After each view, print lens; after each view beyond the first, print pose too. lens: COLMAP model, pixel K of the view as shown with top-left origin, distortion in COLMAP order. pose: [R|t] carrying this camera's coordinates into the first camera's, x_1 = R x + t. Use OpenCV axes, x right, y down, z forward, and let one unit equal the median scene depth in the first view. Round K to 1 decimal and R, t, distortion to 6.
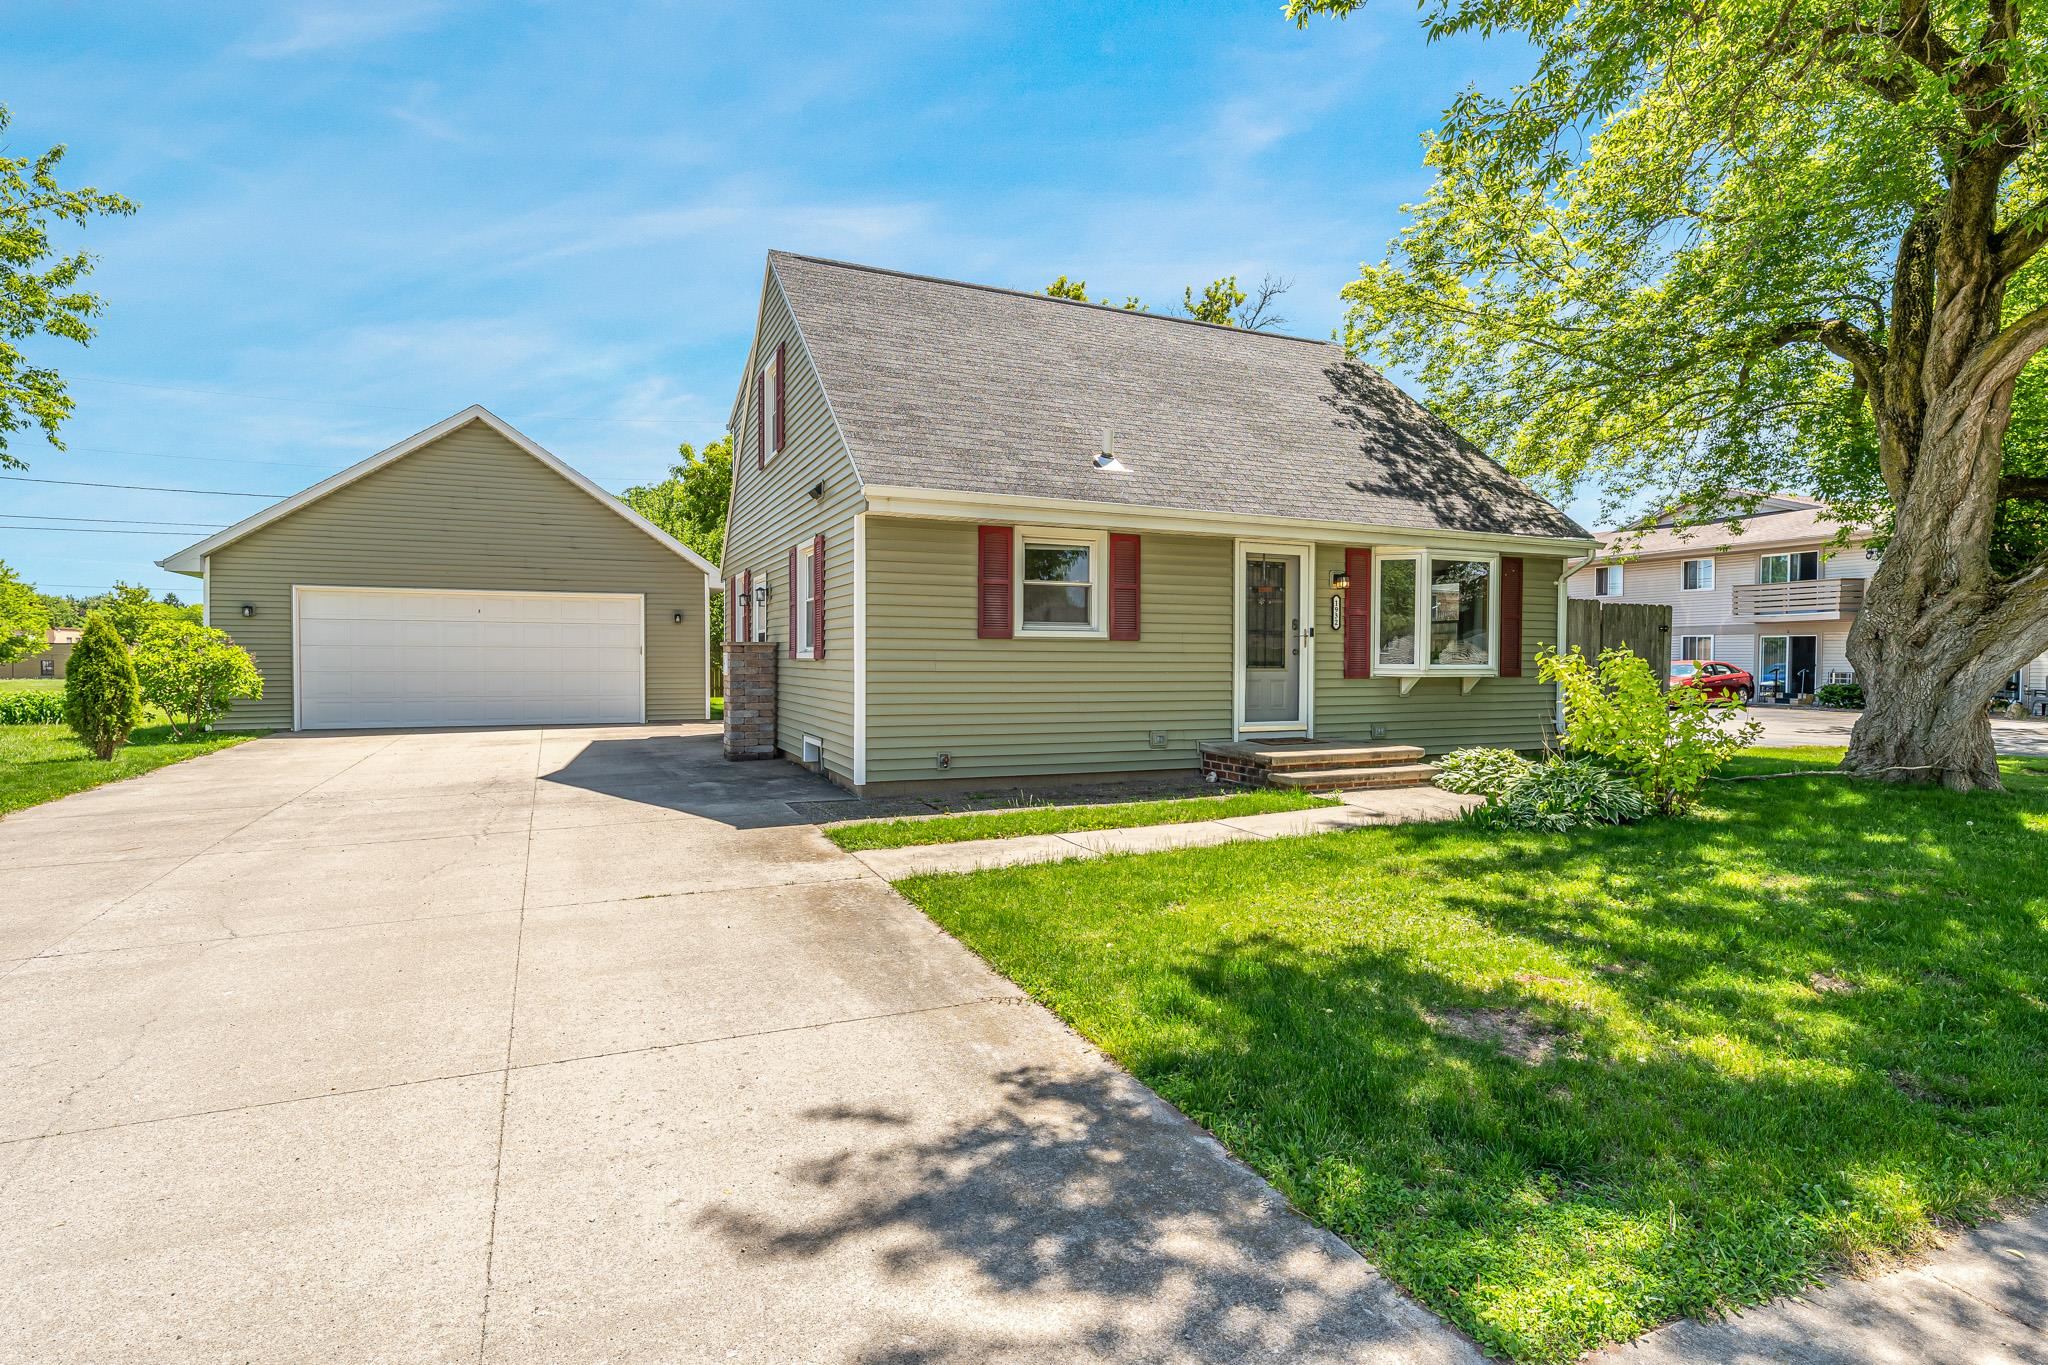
lens RADIAL K [[1022.1, 0, 1024.0], [0, 1022.1, 682.5], [0, 0, 1]] dist [0.000243, 0.000131]
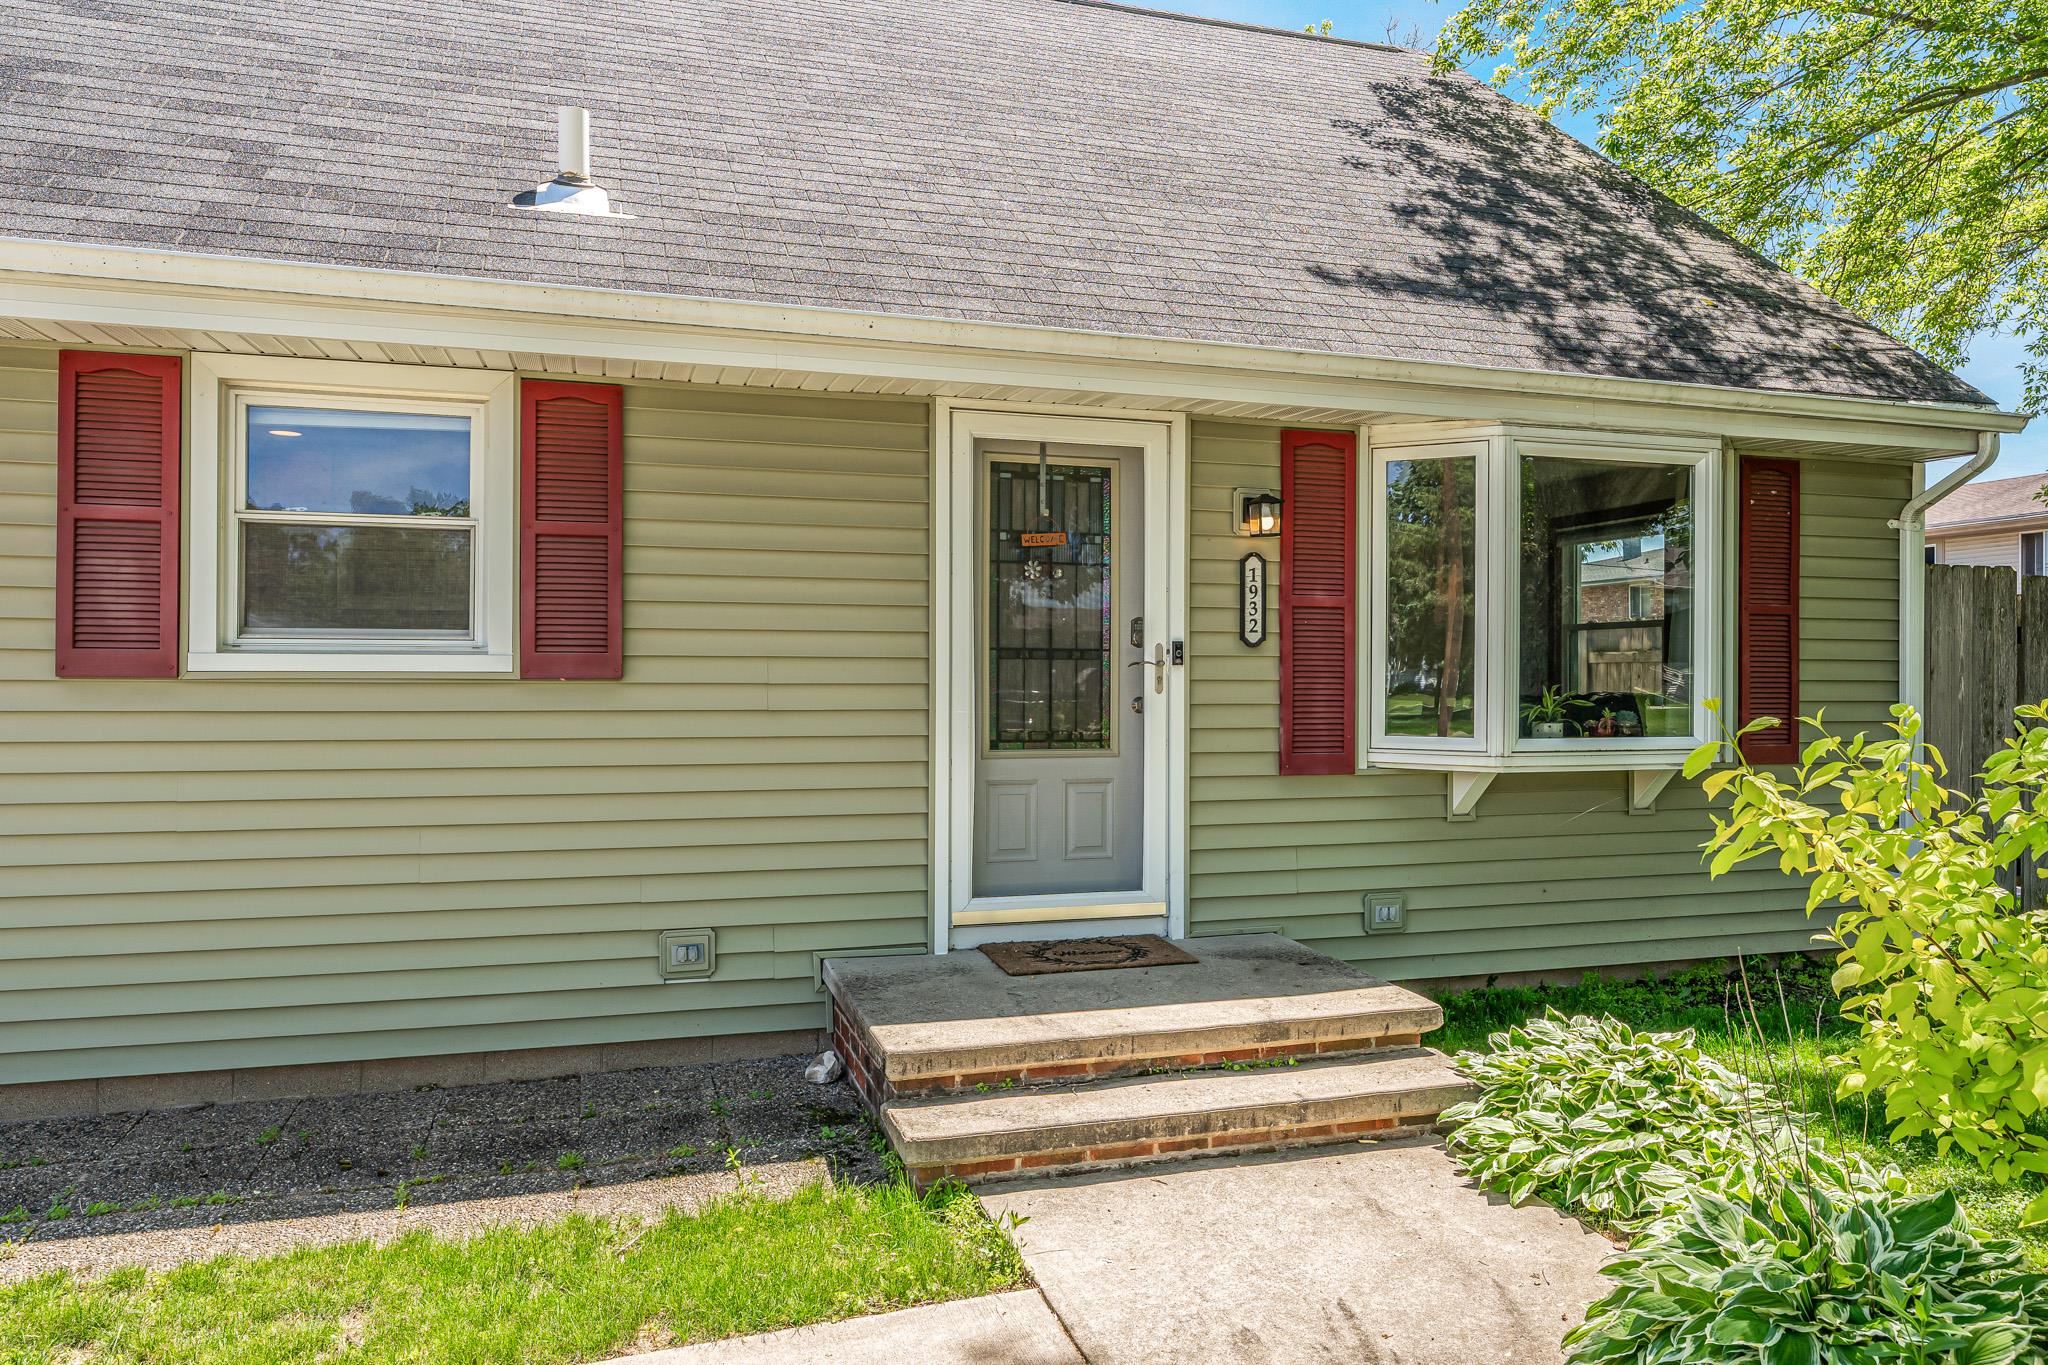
lens RADIAL K [[1389.6, 0, 1023.4], [0, 1389.6, 673.3], [0, 0, 1]] dist [-0.005206, 0.002276]
pose [[0.992955, -0.000362, -0.118494, 0.276827], [-0.002846, 0.999634, -0.026899, -0.027049], [0.118460, 0.027047, 0.992590, 0.476552]]
